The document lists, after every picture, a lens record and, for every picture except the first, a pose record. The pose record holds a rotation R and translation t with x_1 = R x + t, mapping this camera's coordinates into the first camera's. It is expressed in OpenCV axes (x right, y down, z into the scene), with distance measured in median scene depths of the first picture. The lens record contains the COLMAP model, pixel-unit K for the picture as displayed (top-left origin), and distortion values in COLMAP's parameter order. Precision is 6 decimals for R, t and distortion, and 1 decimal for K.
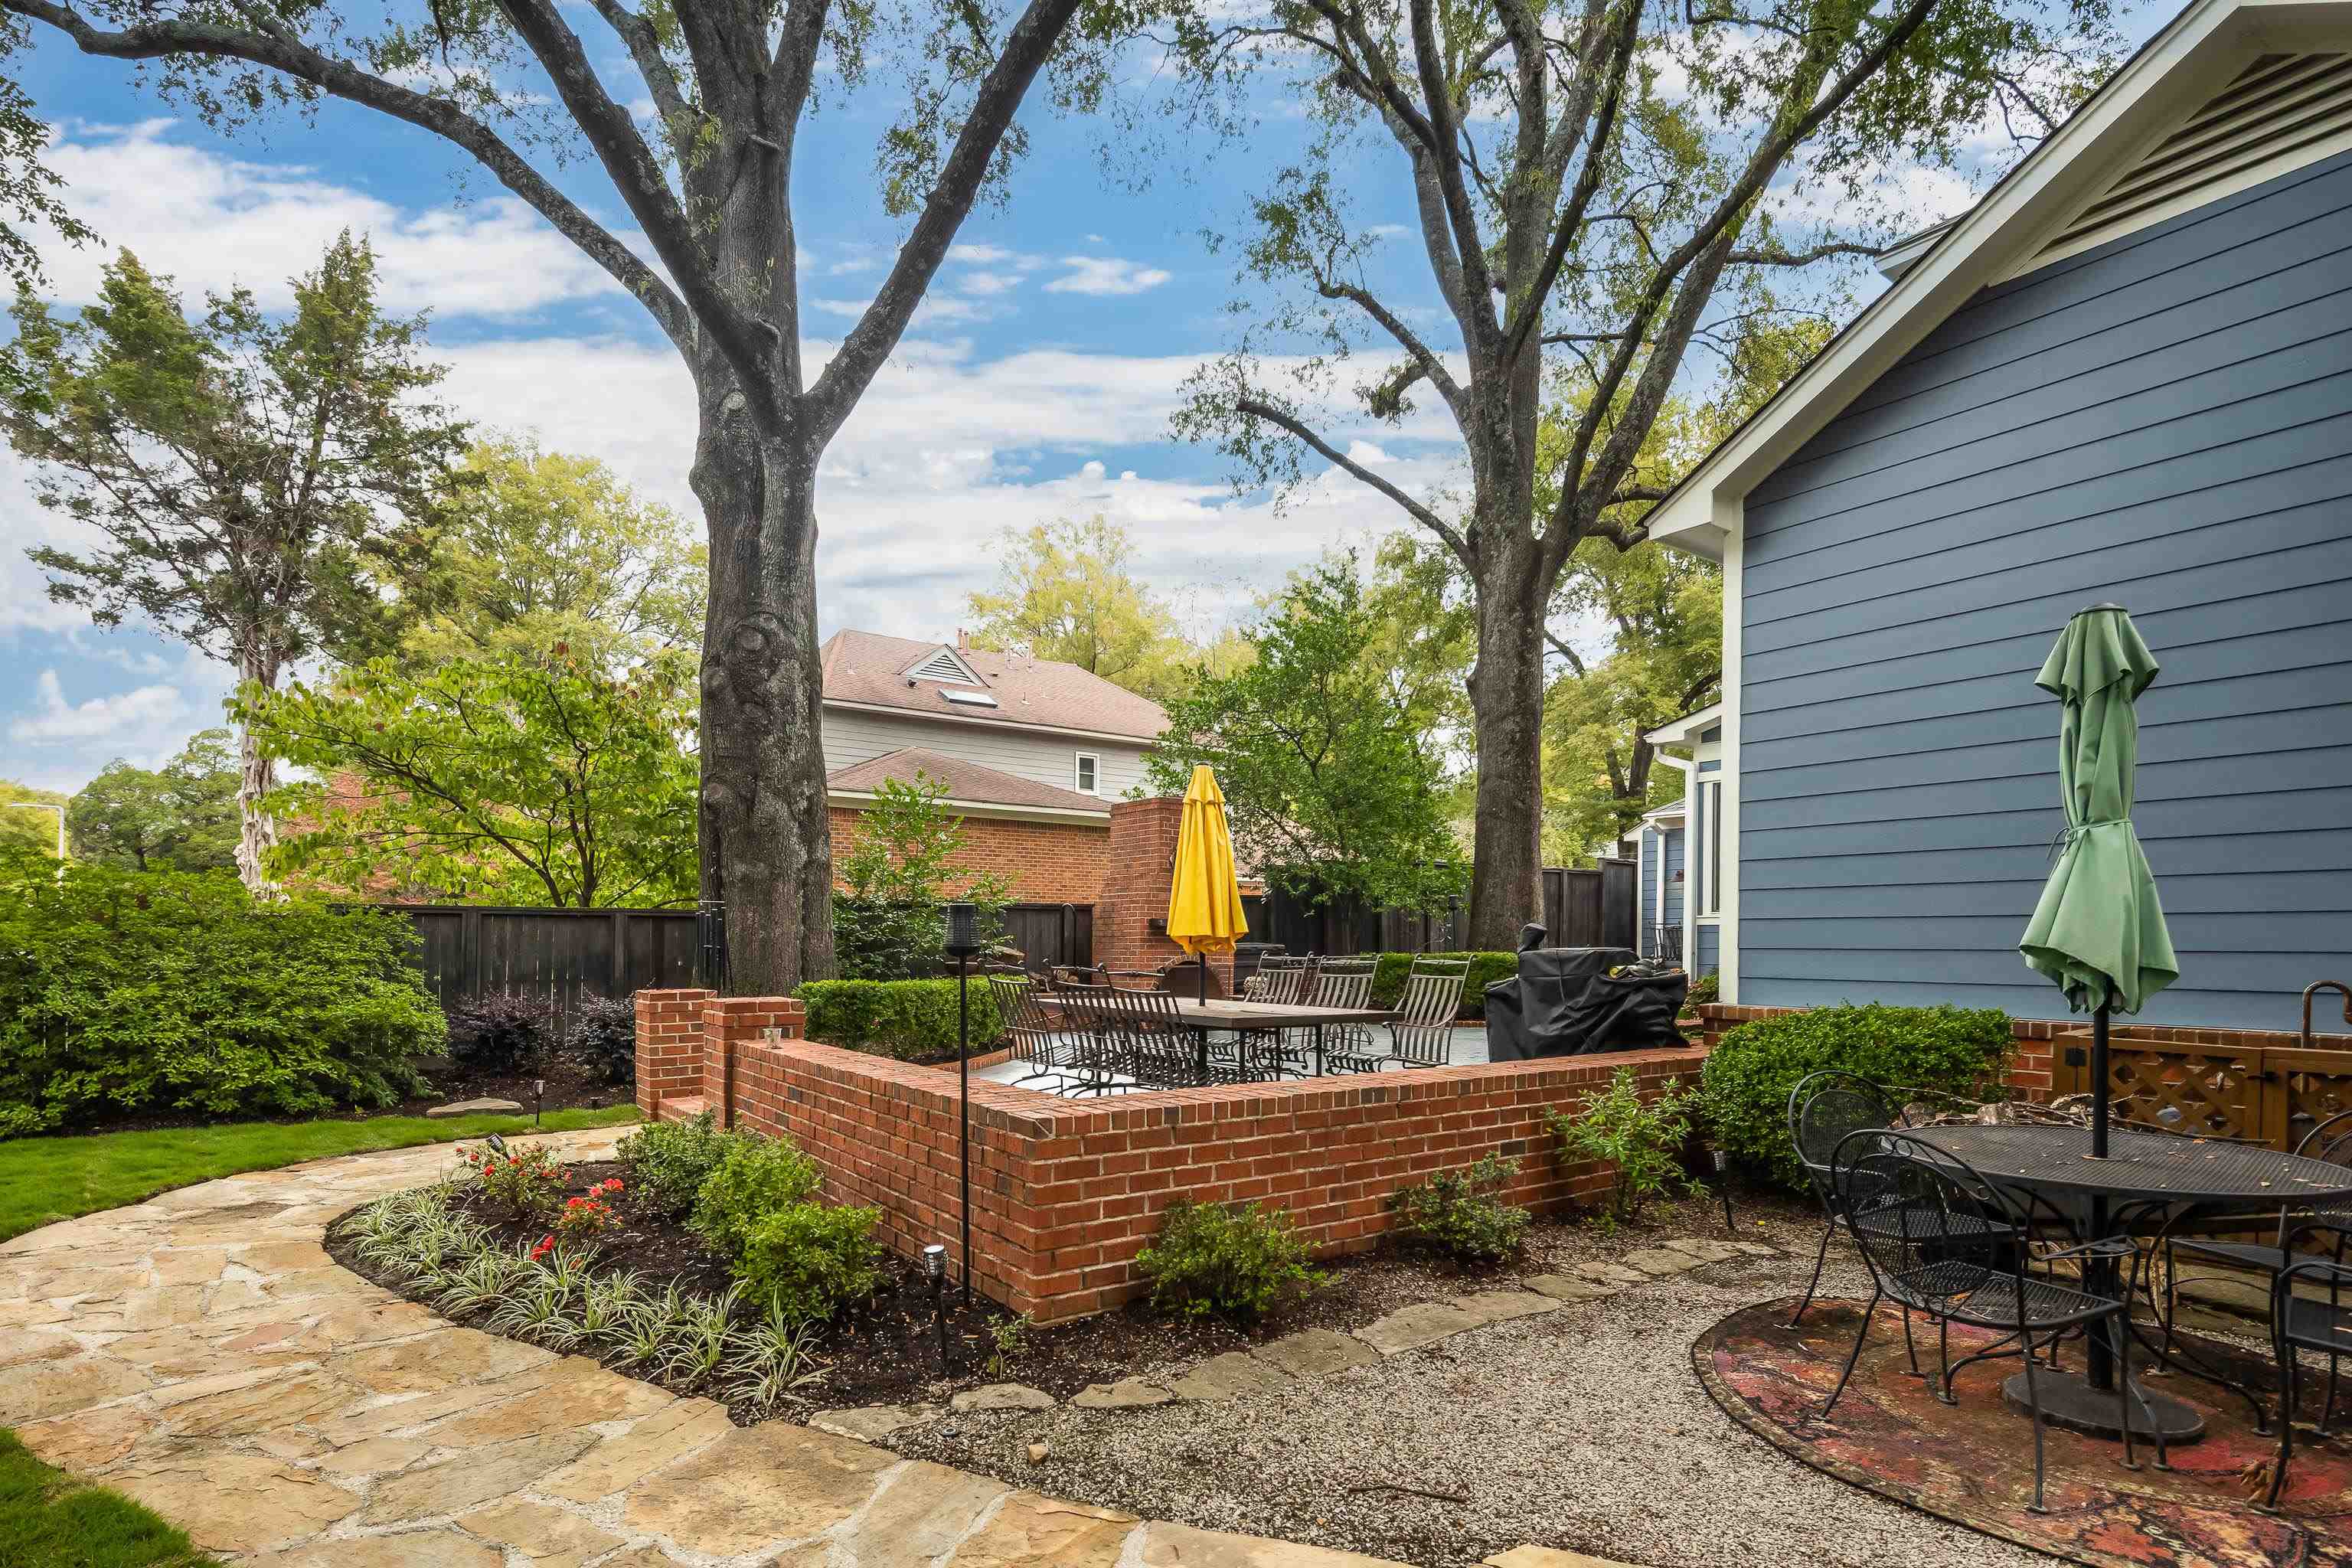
lens RADIAL K [[1202.7, 0, 1184.7], [0, 1202.7, 797.8], [0, 0, 1]] dist [-0.003375, -0.001459]
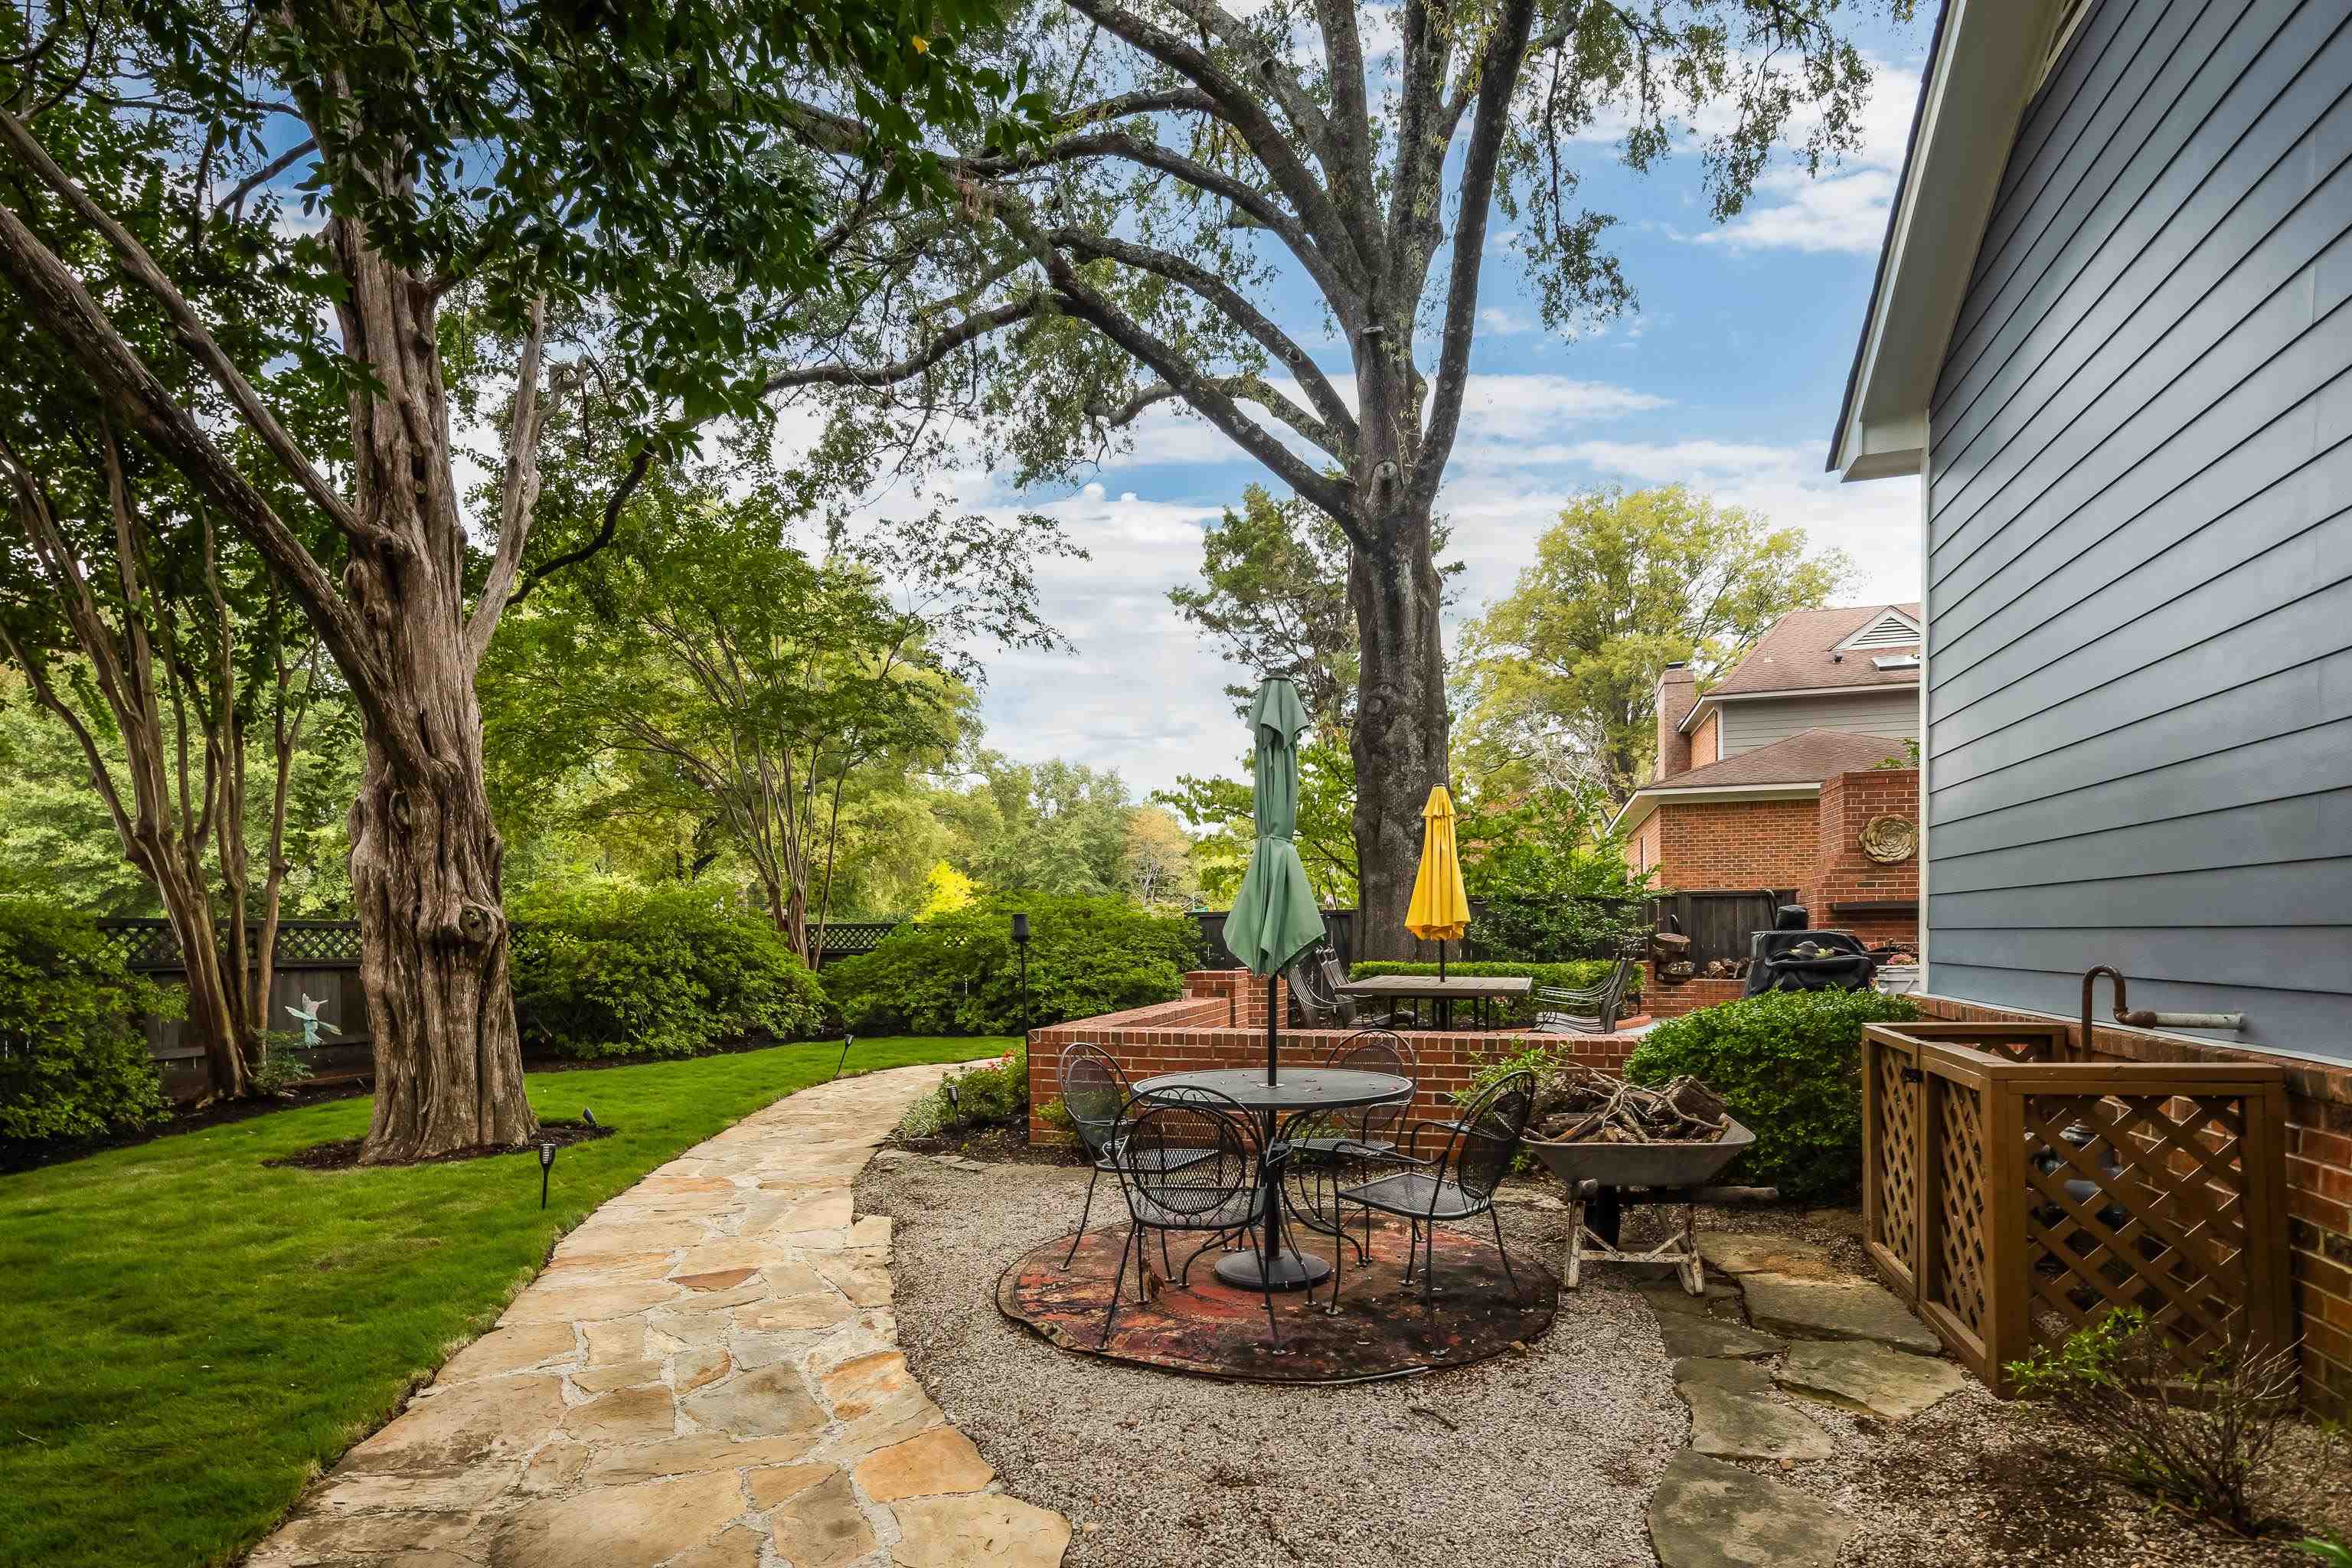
lens RADIAL K [[1202.7, 0, 1184.7], [0, 1202.7, 797.8], [0, 0, 1]] dist [-0.003375, -0.001459]
pose [[0.584679, -0.103170, -0.804678, 0.252774], [0.108176, 0.992938, -0.048707, 0.004812], [0.804020, -0.058569, 0.591711, 0.020514]]
